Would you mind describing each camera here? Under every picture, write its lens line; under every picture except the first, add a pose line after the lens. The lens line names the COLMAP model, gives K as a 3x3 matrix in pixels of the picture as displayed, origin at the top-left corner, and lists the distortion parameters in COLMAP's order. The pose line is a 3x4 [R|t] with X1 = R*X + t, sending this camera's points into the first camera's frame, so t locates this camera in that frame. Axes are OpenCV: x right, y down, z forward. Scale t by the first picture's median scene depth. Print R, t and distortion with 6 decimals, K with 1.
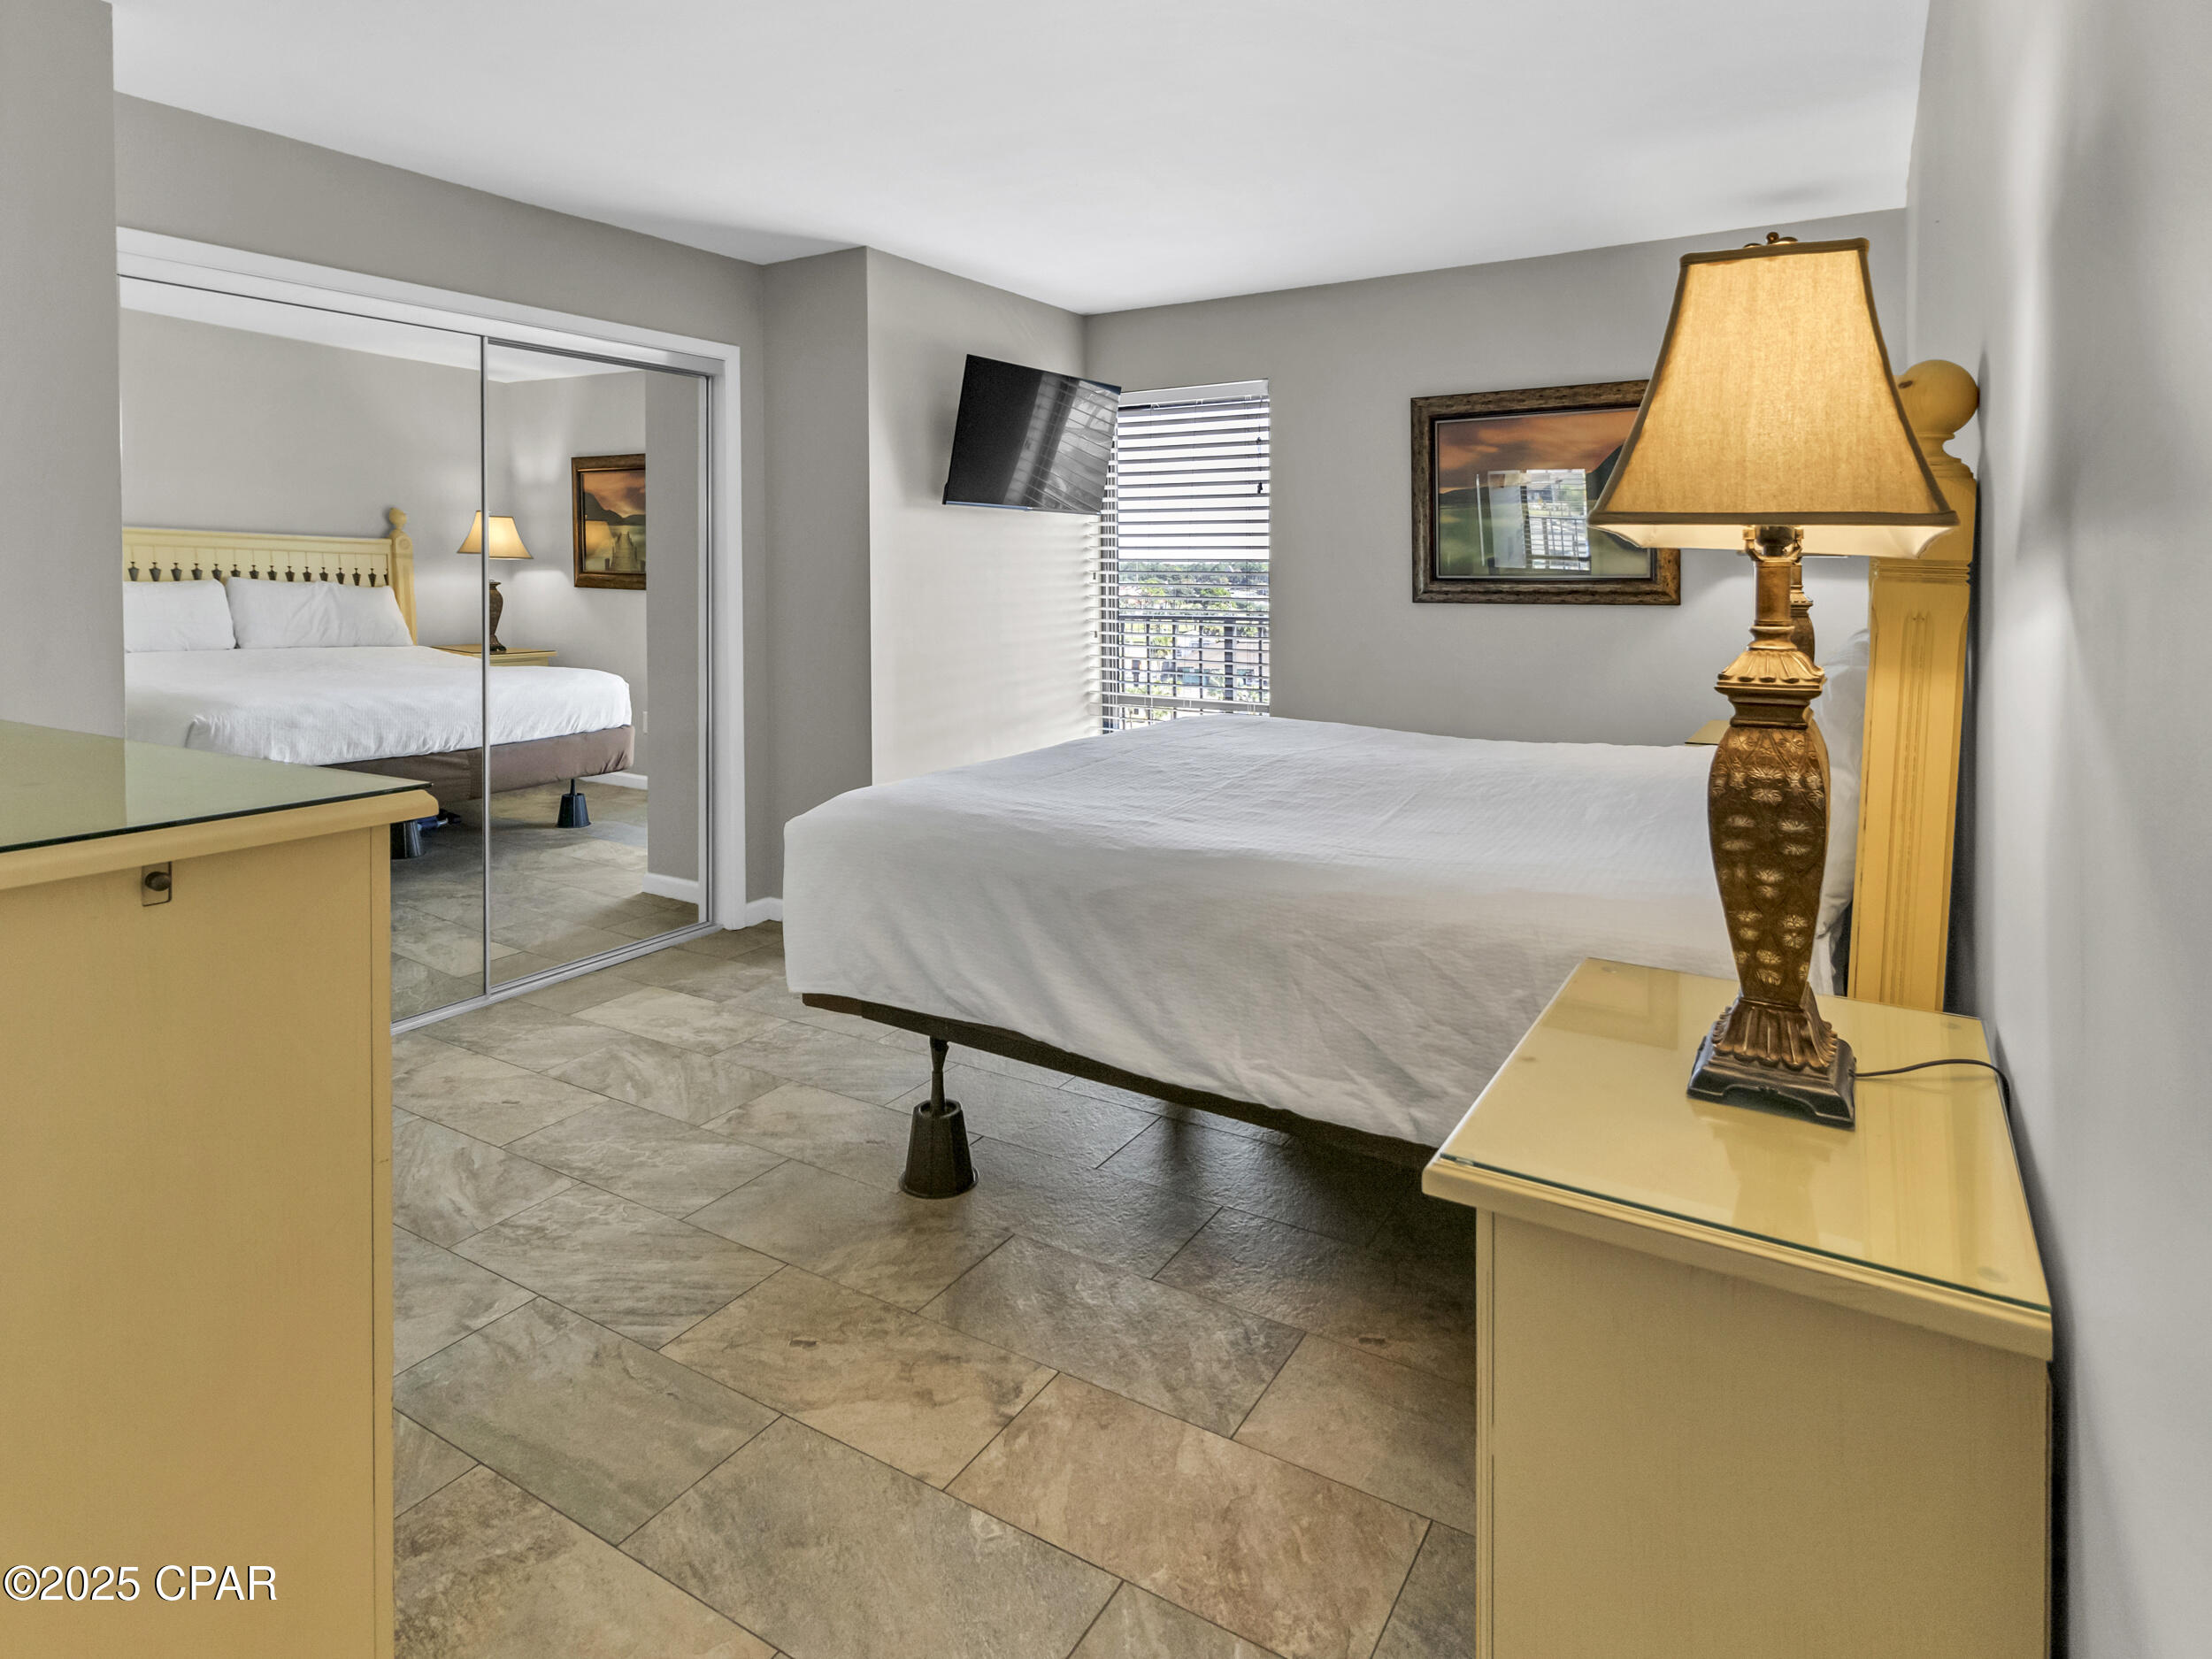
lens RADIAL K [[1287.8, 0, 1046.4], [0, 1287.8, 595.7], [0, 0, 1]] dist [-0.029974, 0.014253]
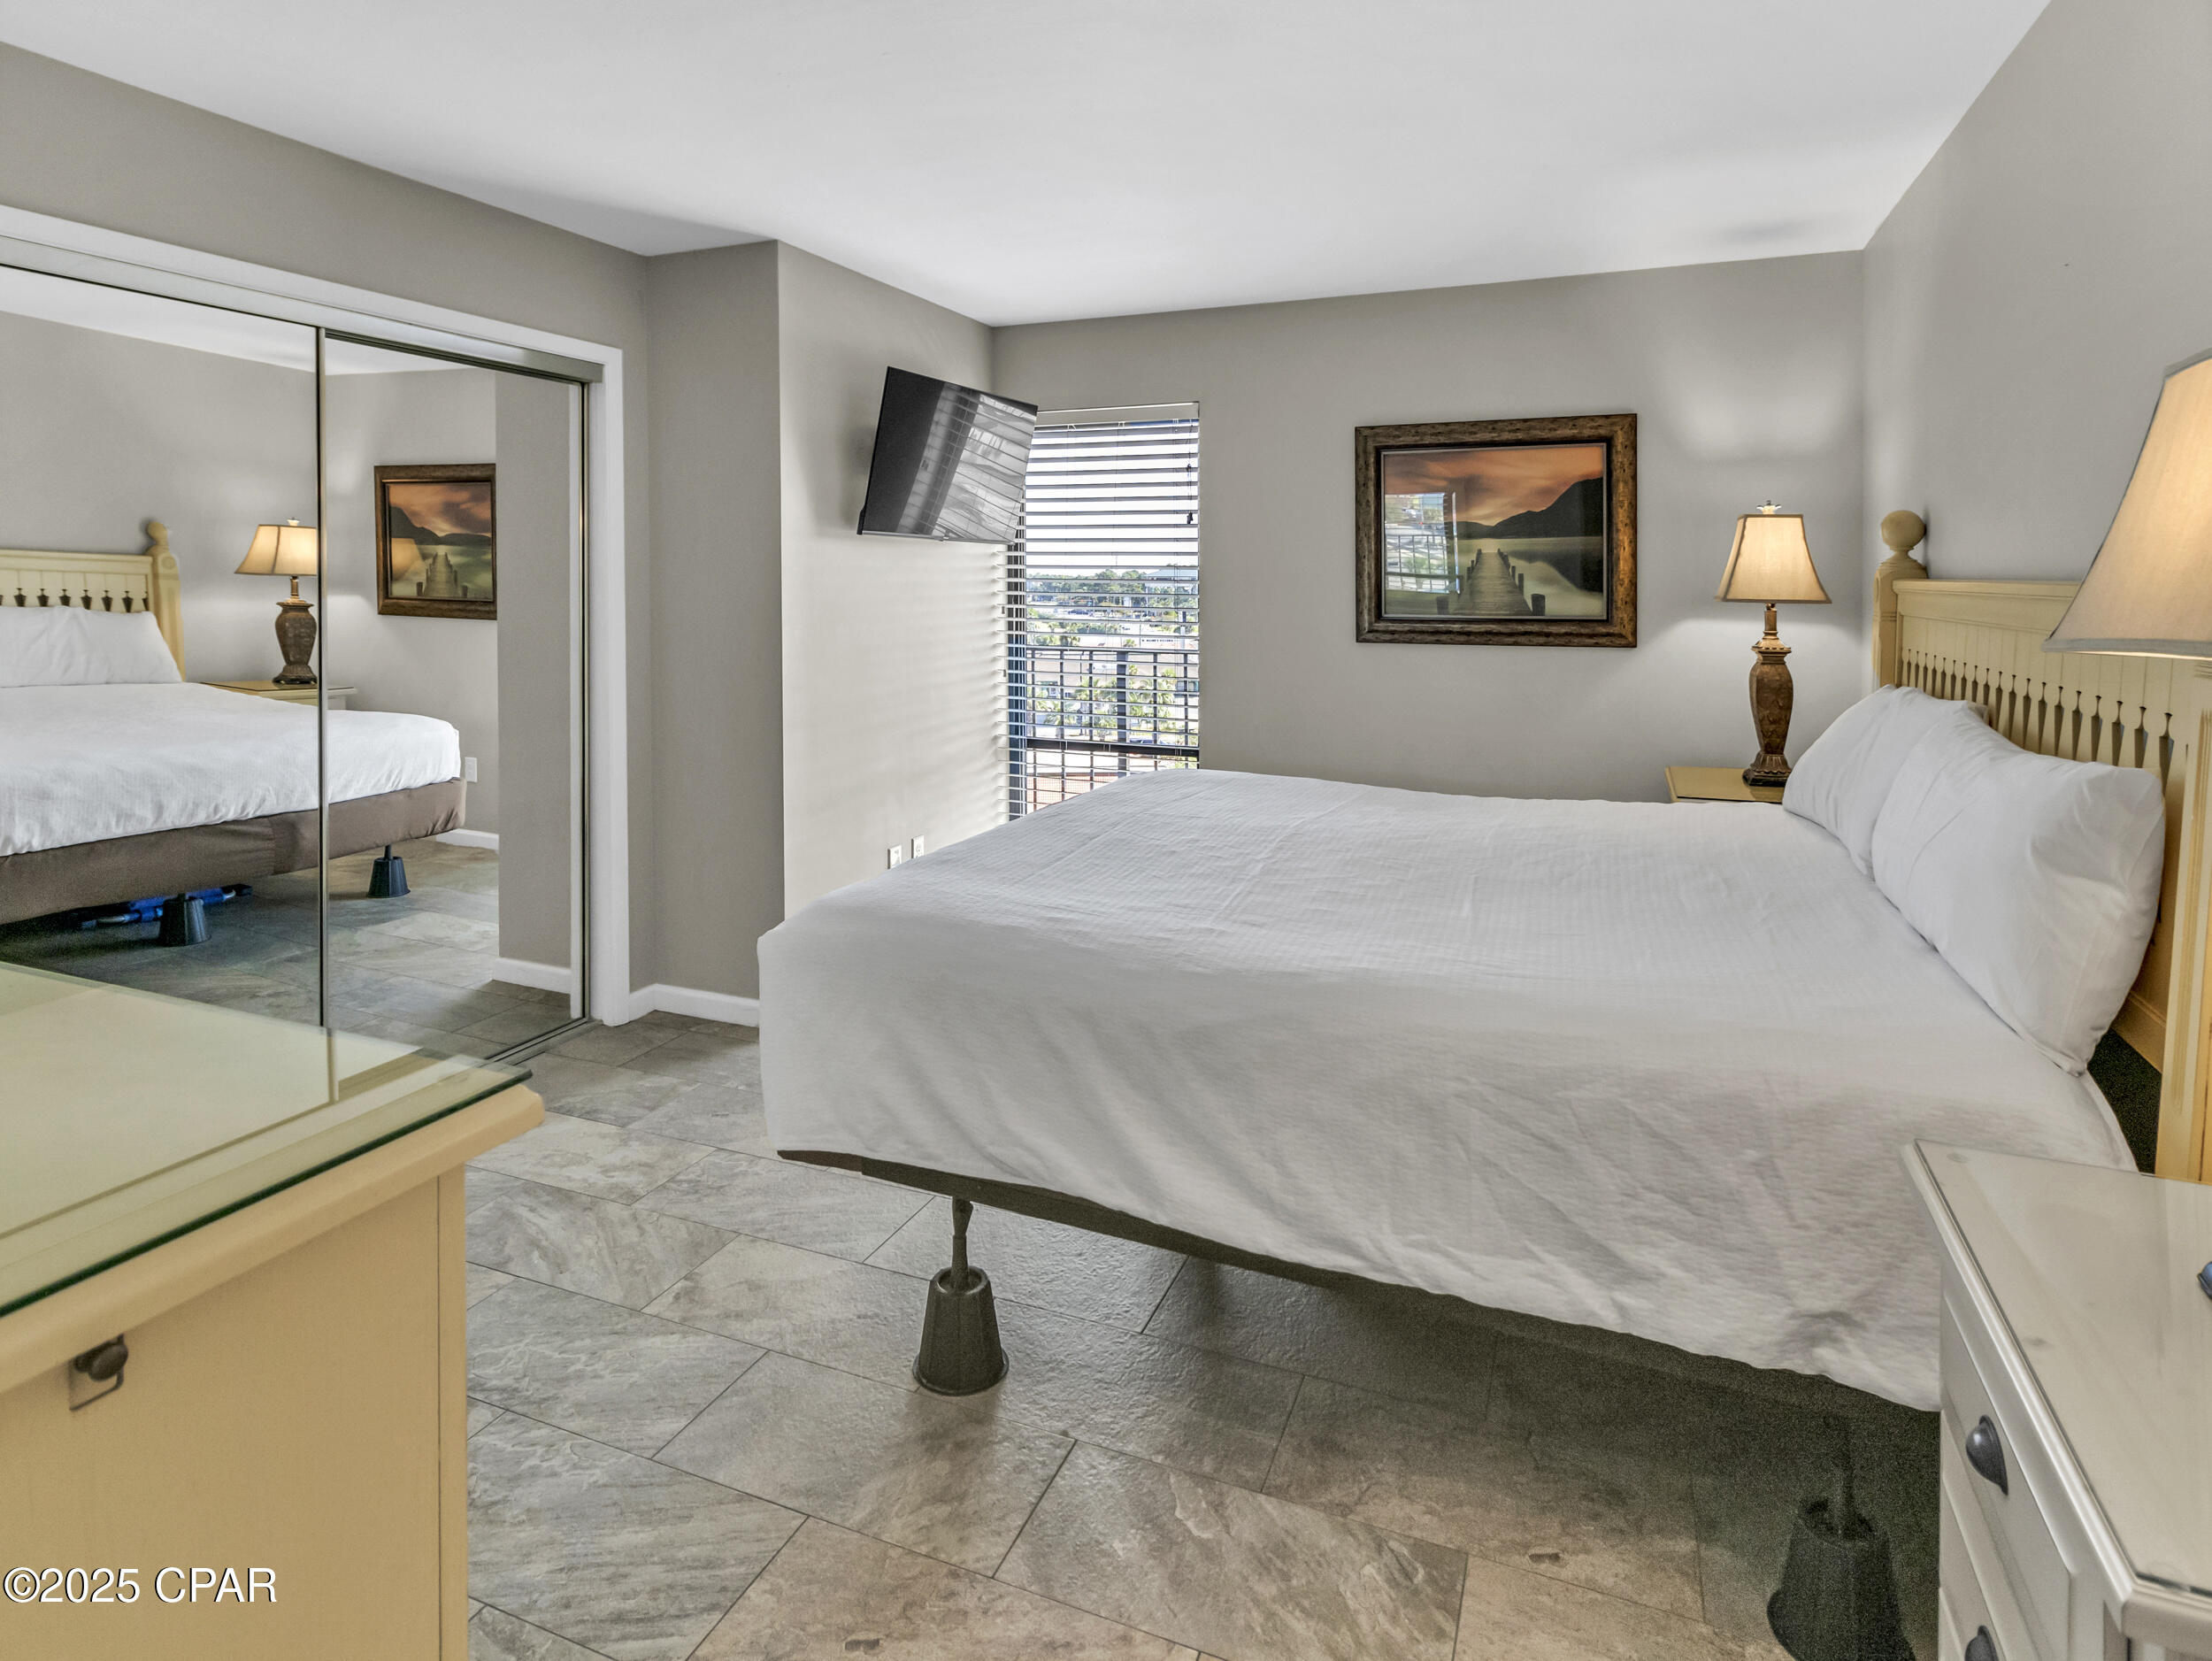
lens RADIAL K [[1287.9, 0, 1046.4], [0, 1287.9, 596.7], [0, 0, 1]] dist [-0.029974, 0.014253]
pose [[0.986581, 0.001690, 0.163263, -0.133238], [-0.000814, 0.999985, -0.005430, -0.031807], [-0.163270, 0.005224, 0.986568, 0.137102]]
